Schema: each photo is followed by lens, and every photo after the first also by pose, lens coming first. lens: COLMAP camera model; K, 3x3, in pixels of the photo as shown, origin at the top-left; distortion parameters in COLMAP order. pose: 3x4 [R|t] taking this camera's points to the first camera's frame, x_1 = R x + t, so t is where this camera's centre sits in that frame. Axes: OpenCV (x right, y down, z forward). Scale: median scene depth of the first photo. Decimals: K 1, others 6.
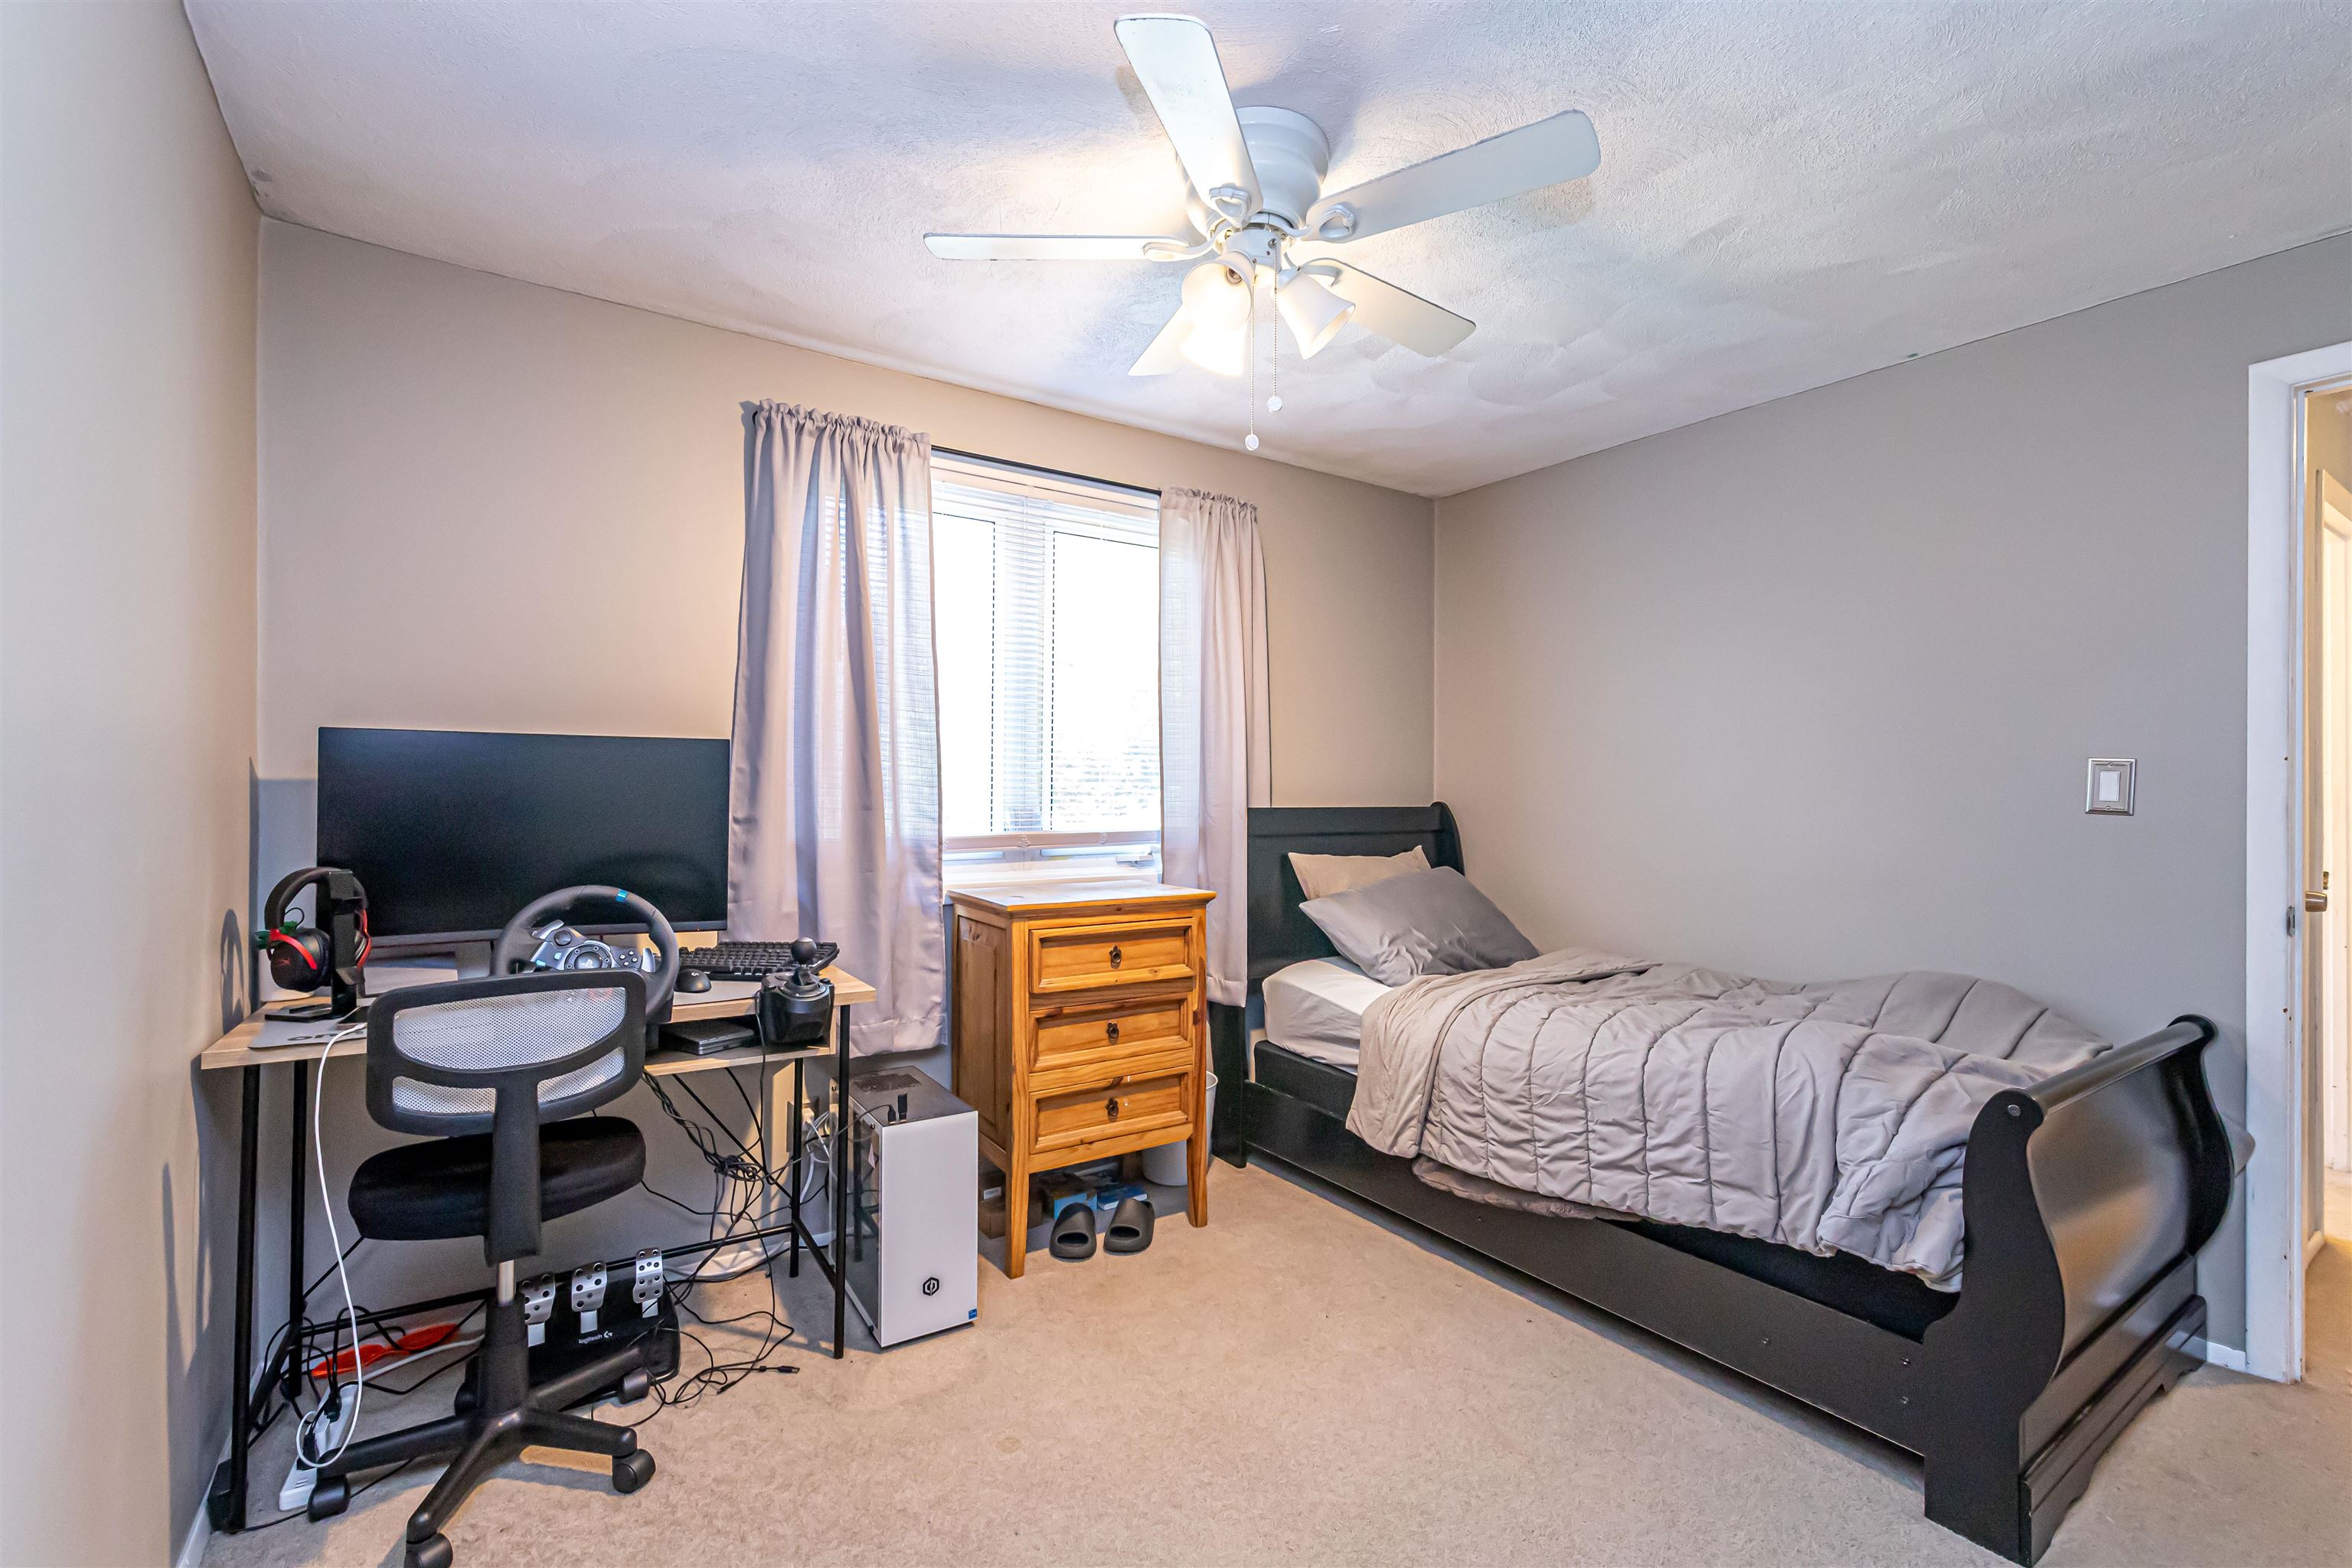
lens RADIAL K [[1043.9, 0, 1180.0], [0, 1043.9, 787.3], [0, 0, 1]] dist [0.003791, -0.001351]
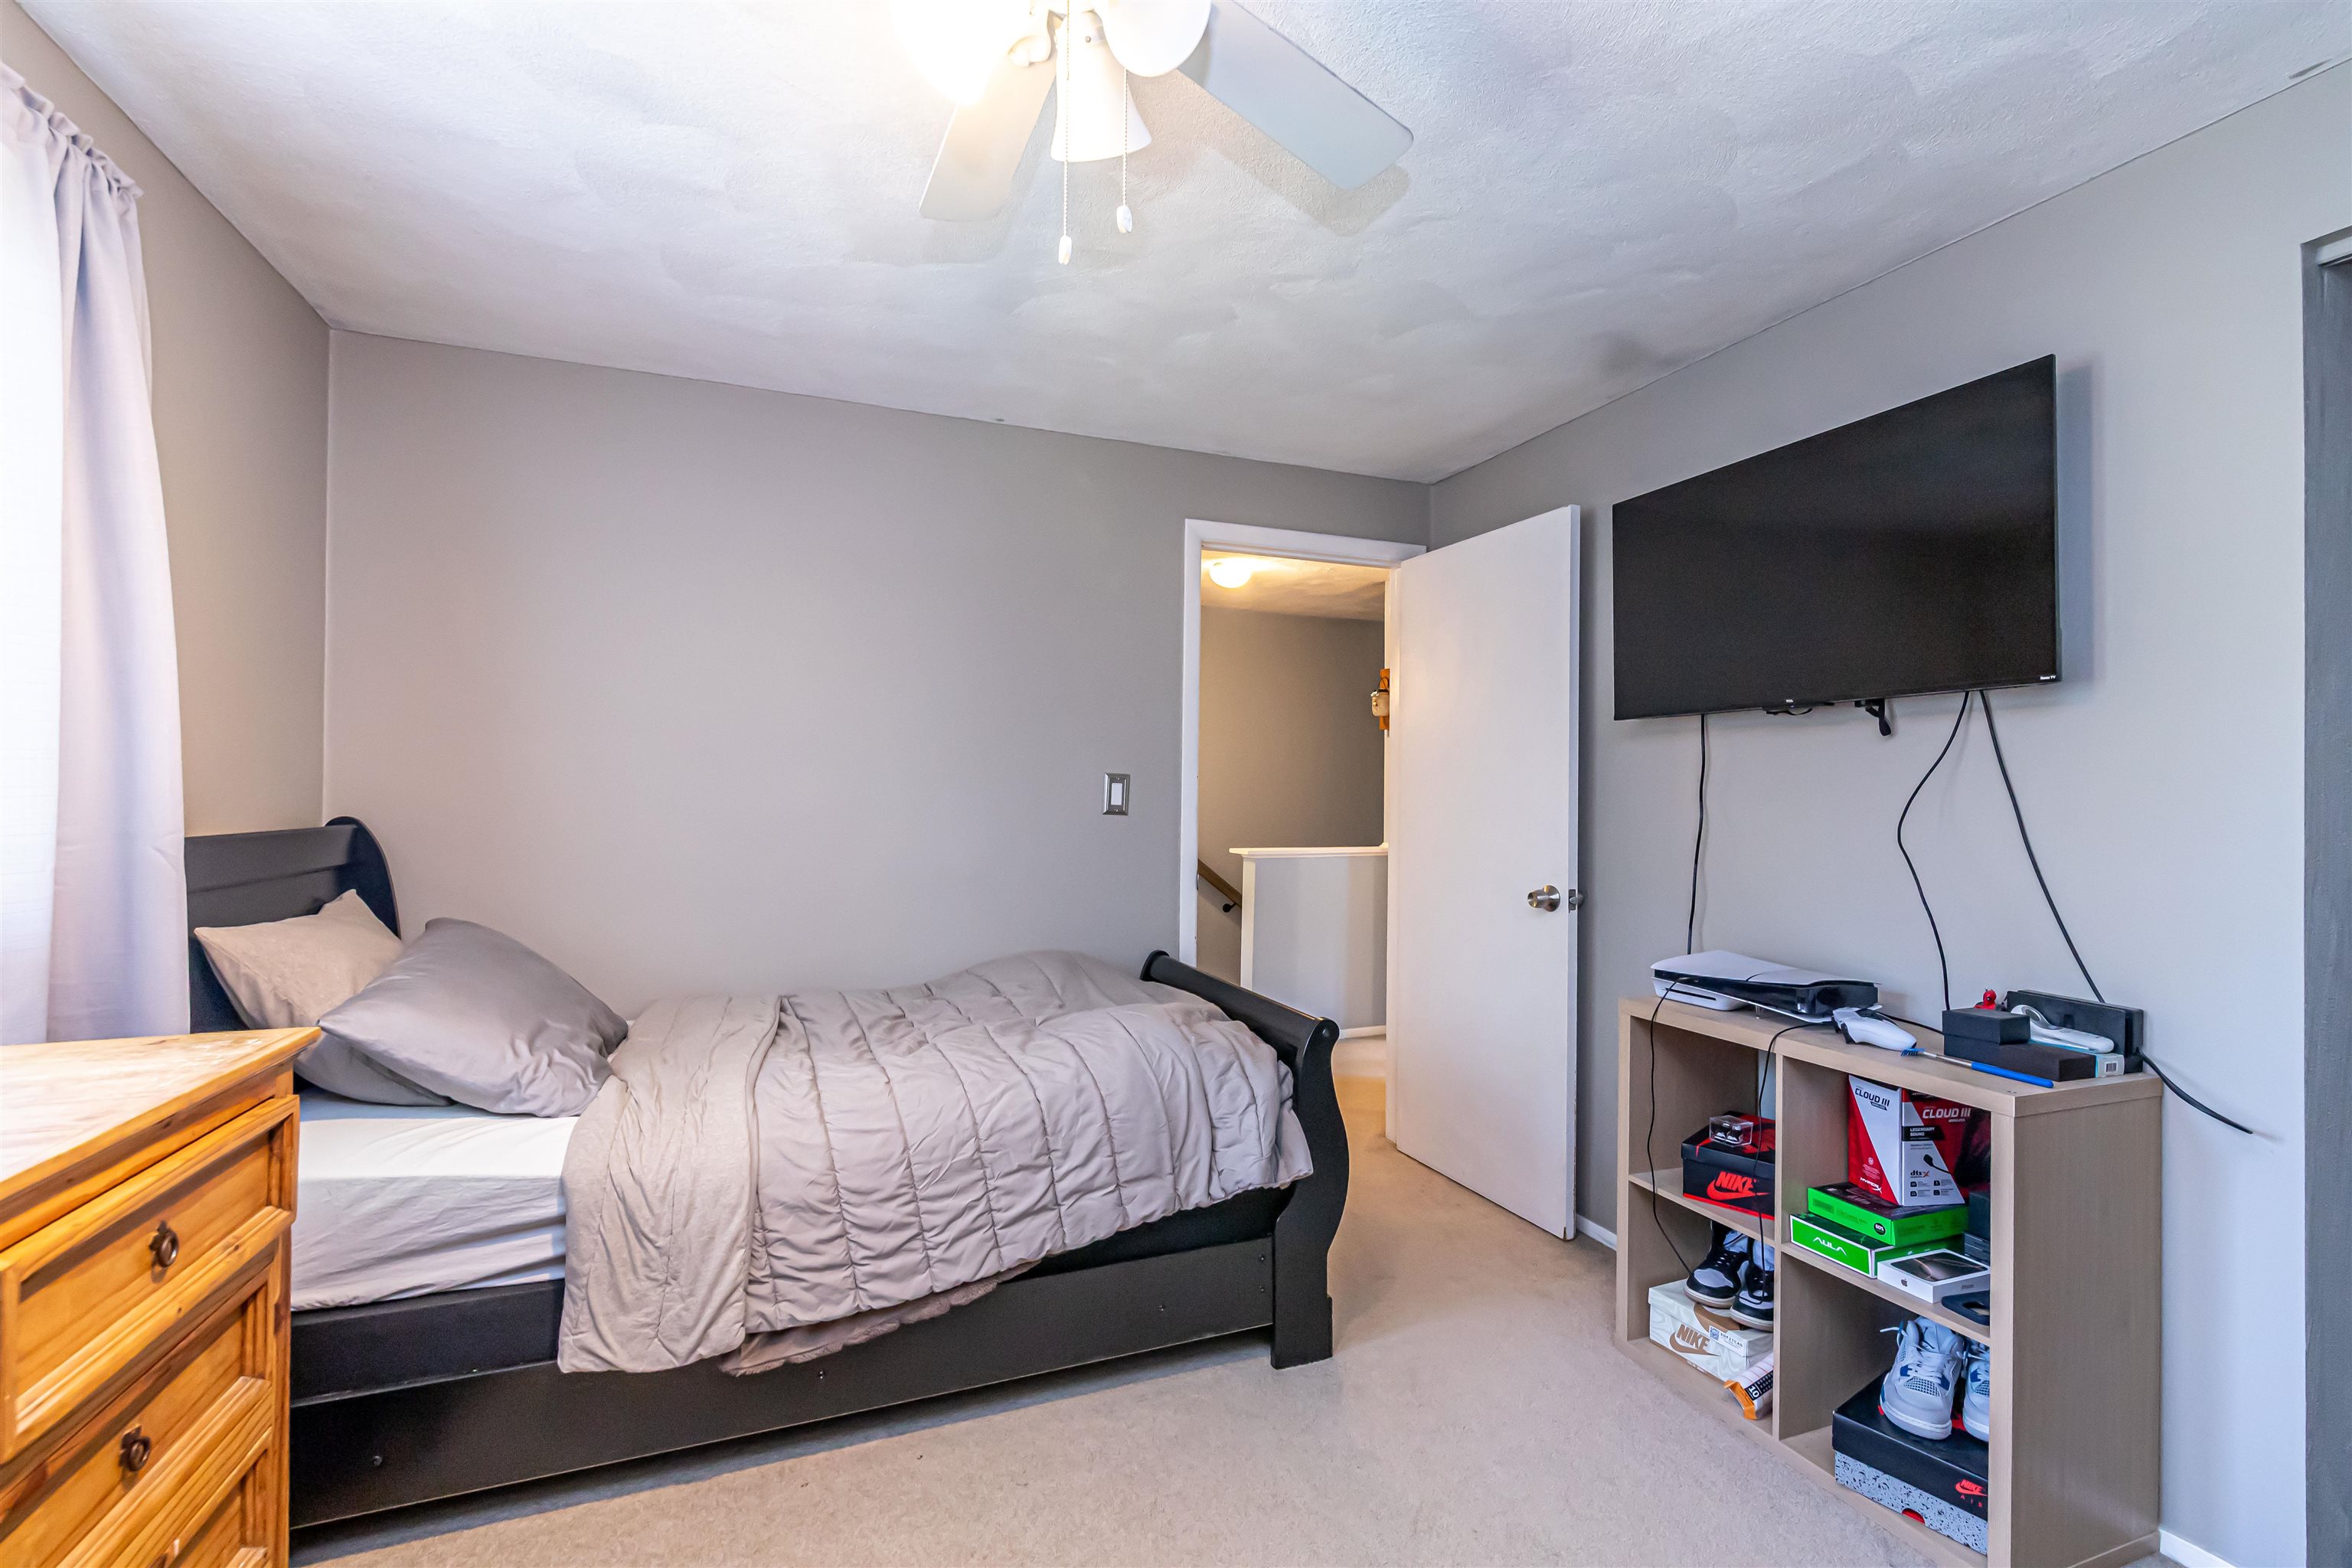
lens RADIAL K [[1043.9, 0, 1173.6], [0, 1043.9, 783.8], [0, 0, 1]] dist [0.003791, -0.001351]
pose [[0.214669, -0.001072, 0.976686, -0.424993], [-0.004998, 0.999985, 0.002196, -0.017145], [-0.976674, -0.005353, 0.214660, 0.641916]]
